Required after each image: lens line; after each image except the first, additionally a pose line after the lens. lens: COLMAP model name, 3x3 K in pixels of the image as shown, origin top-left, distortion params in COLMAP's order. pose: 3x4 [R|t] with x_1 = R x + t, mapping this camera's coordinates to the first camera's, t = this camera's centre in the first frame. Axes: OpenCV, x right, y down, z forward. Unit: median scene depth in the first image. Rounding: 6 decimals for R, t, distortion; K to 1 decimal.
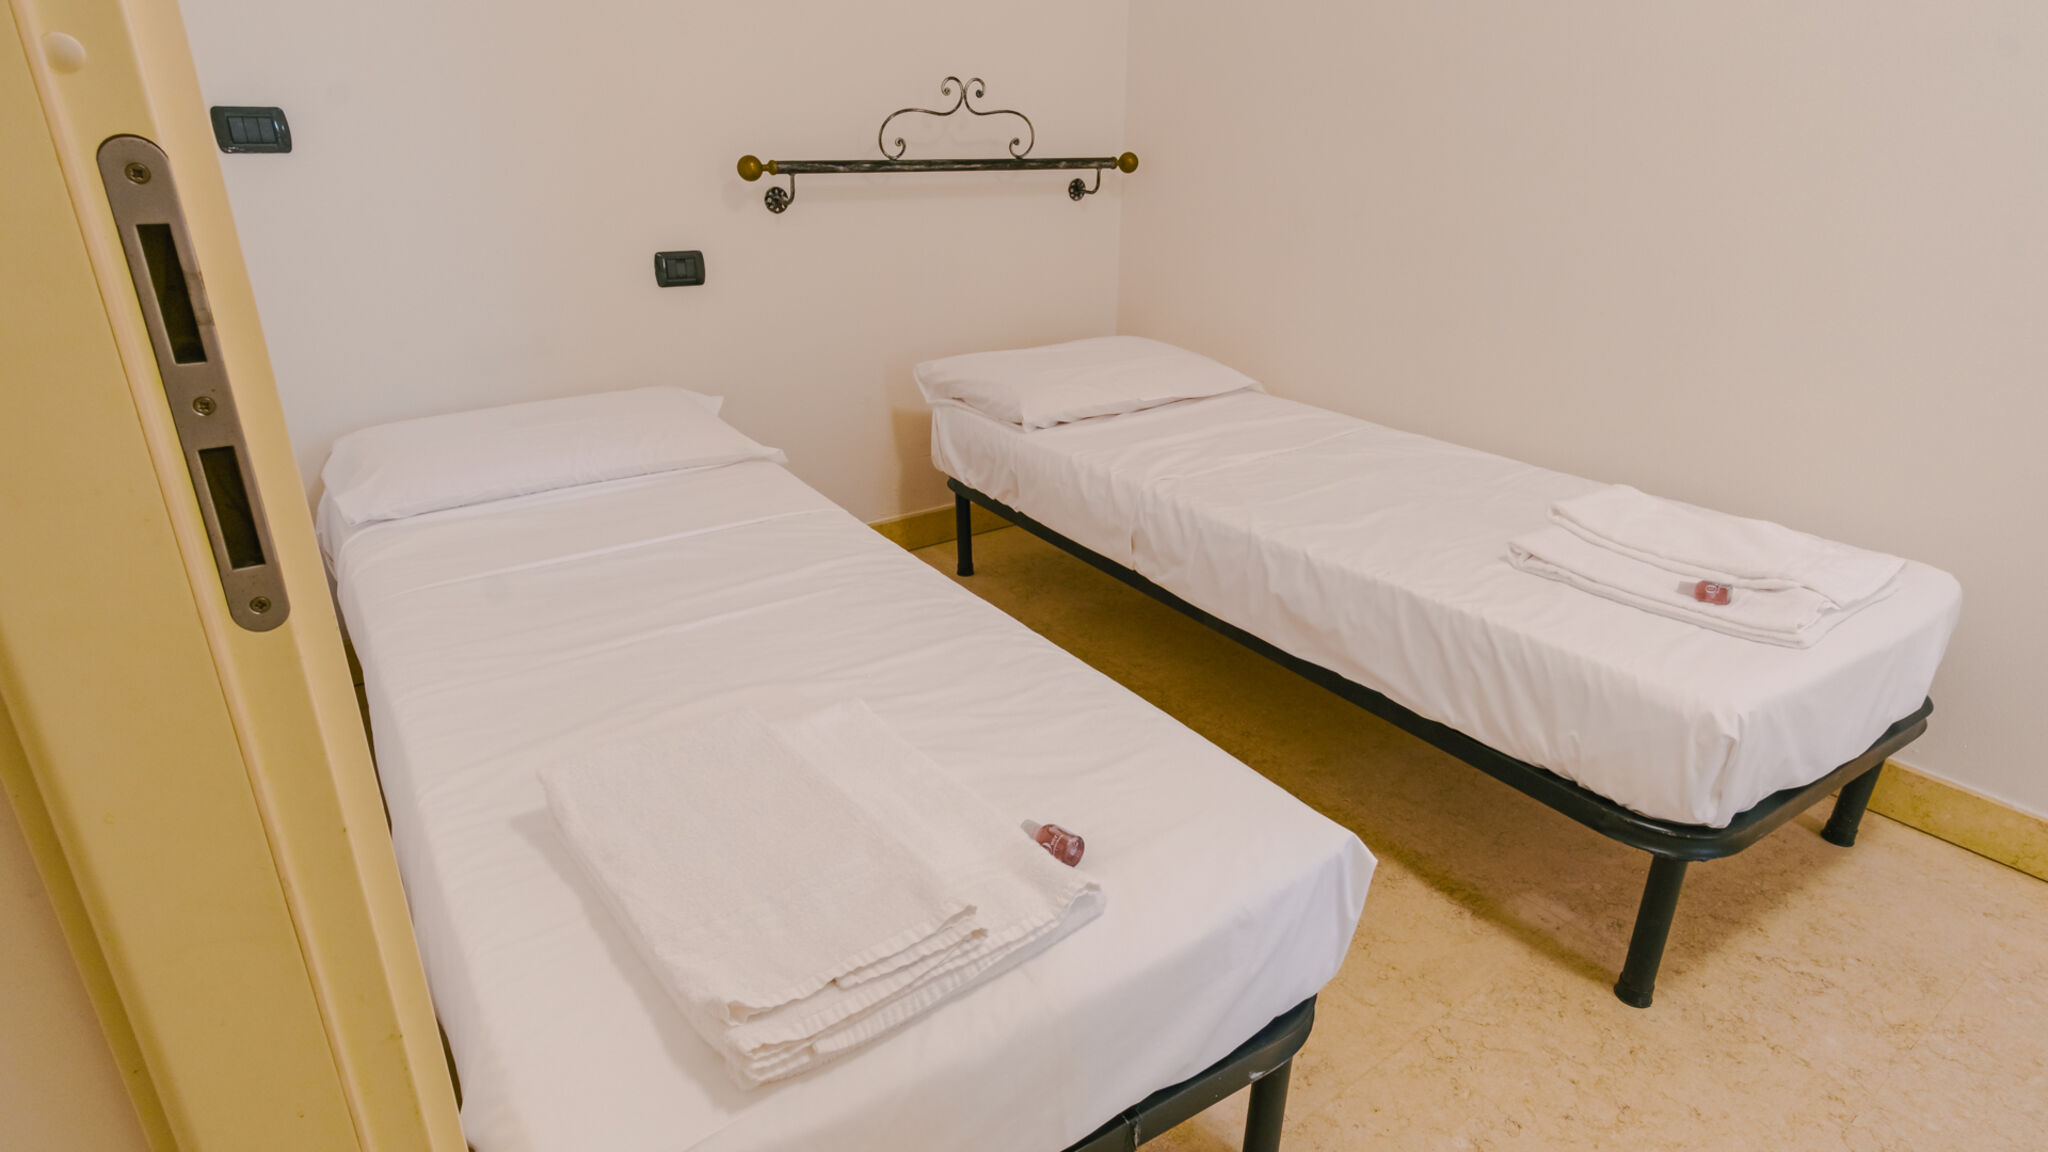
lens RADIAL K [[1098.7, 0, 1035.0], [0, 1098.7, 570.4], [0, 0, 1]] dist [0.002391, 0.001131]
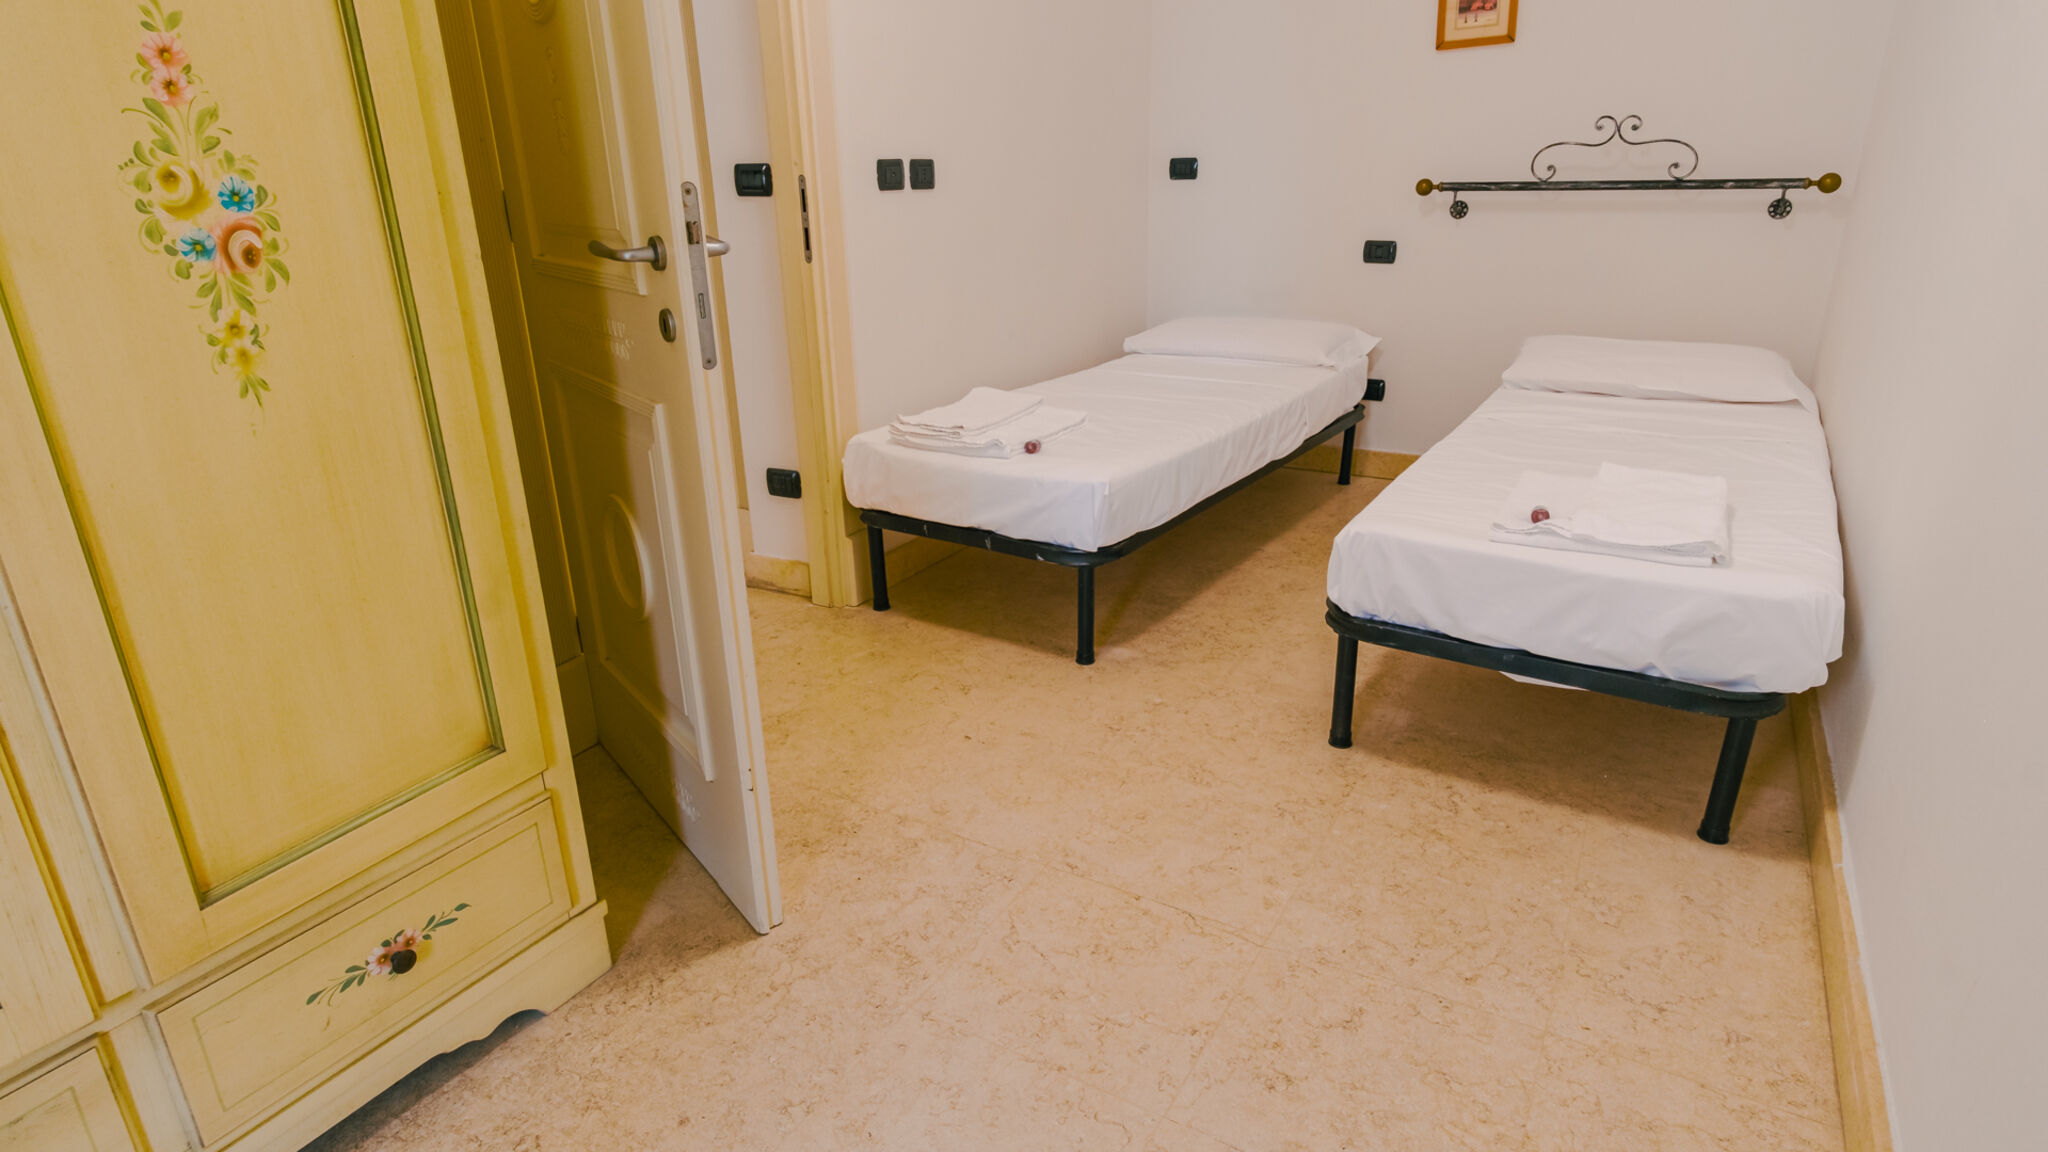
lens RADIAL K [[1112.3, 0, 1009.1], [0, 1112.3, 570.8], [0, 0, 1]] dist [0.000967, 0.000842]
pose [[0.378078, 0.300452, -0.875663, 1.251356], [-0.324222, 0.928940, 0.178745, 0.040854], [0.867143, 0.216330, 0.448625, -0.074674]]
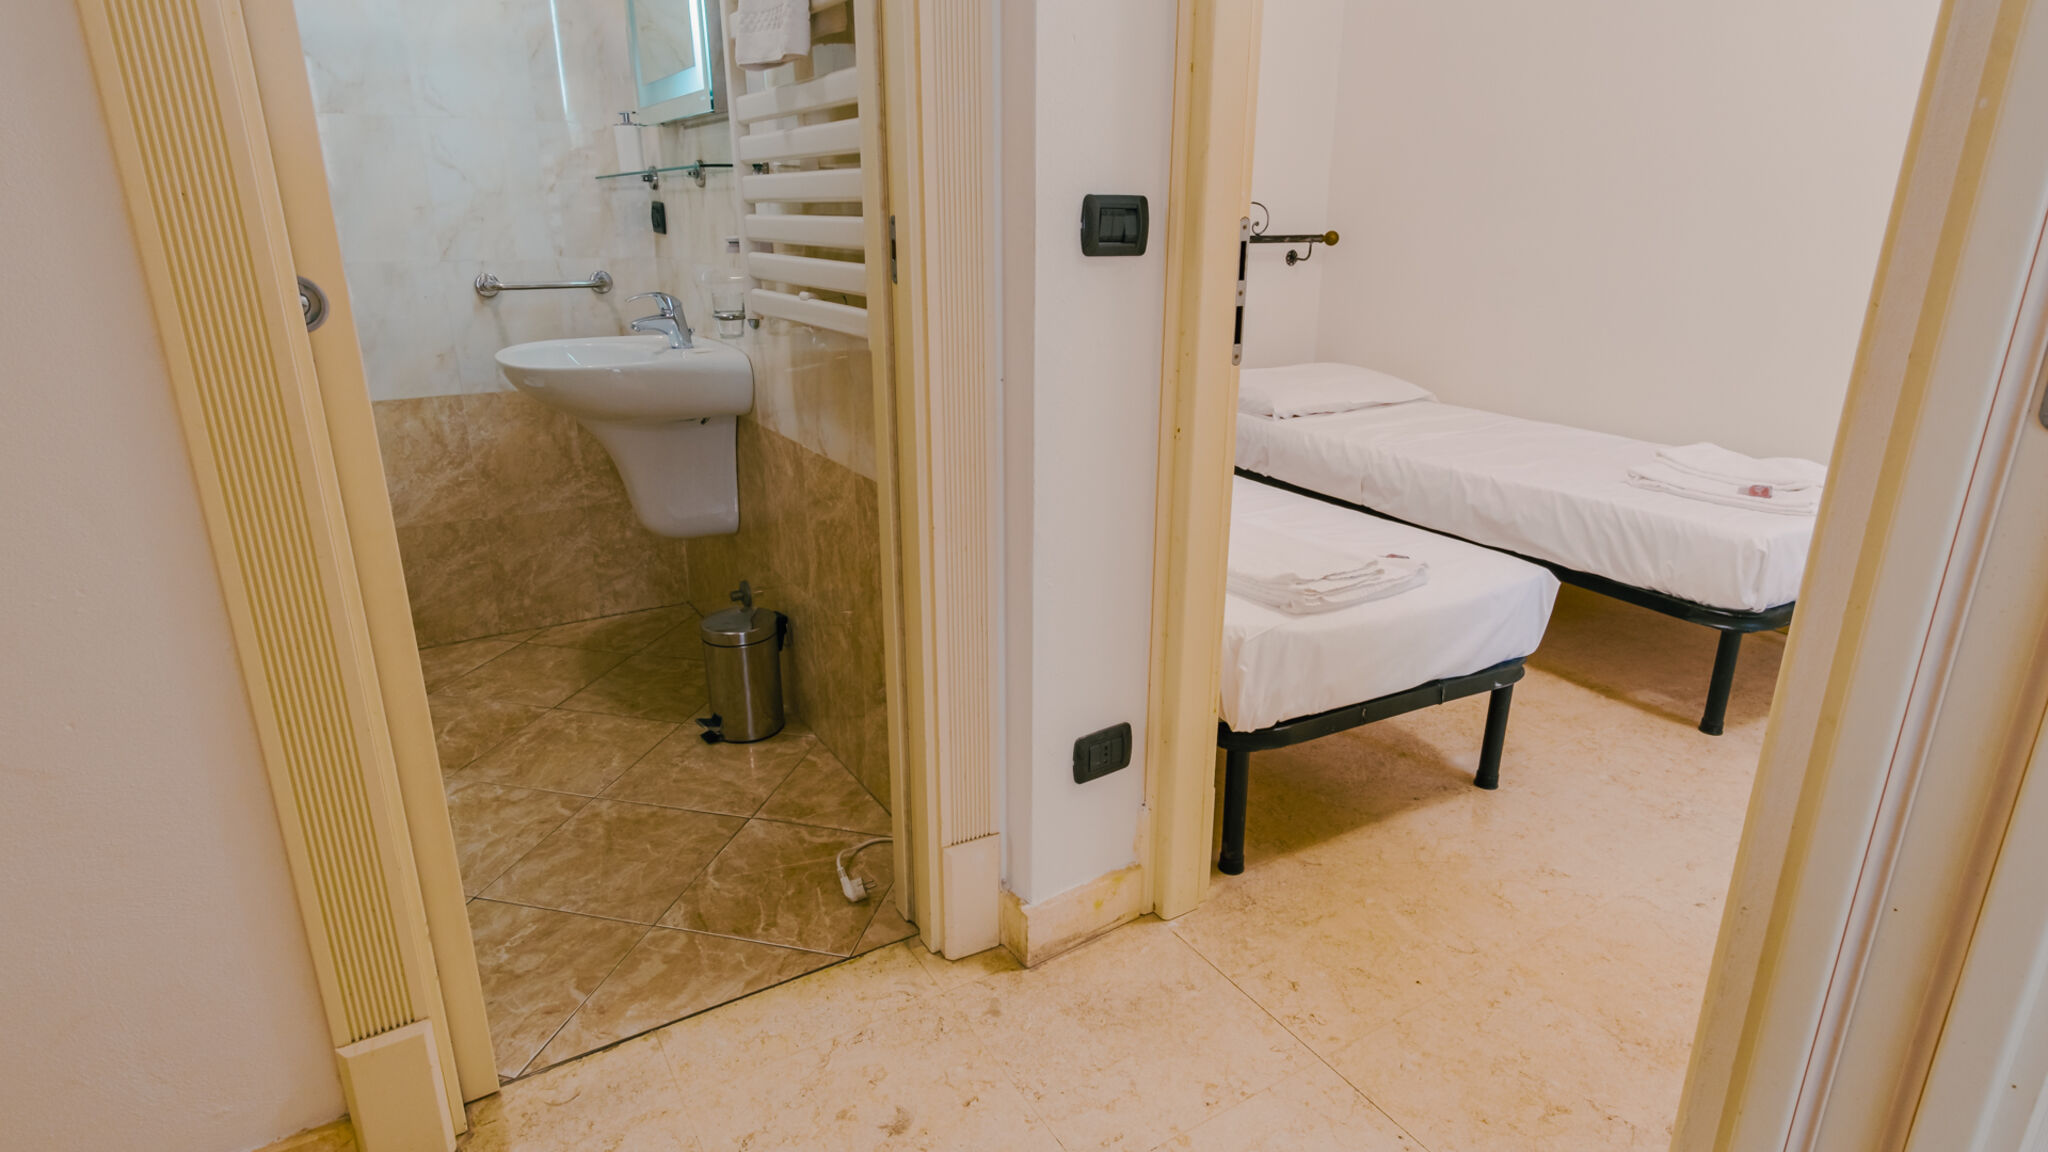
lens RADIAL K [[1098.7, 0, 1025.9], [0, 1098.7, 568.0], [0, 0, 1]] dist [-0.001637, -0.000148]
pose [[0.995842, 0.019972, -0.088884, -0.253279], [-0.026308, 0.997151, -0.070695, 0.224148], [0.087219, 0.072740, 0.993530, -0.559839]]
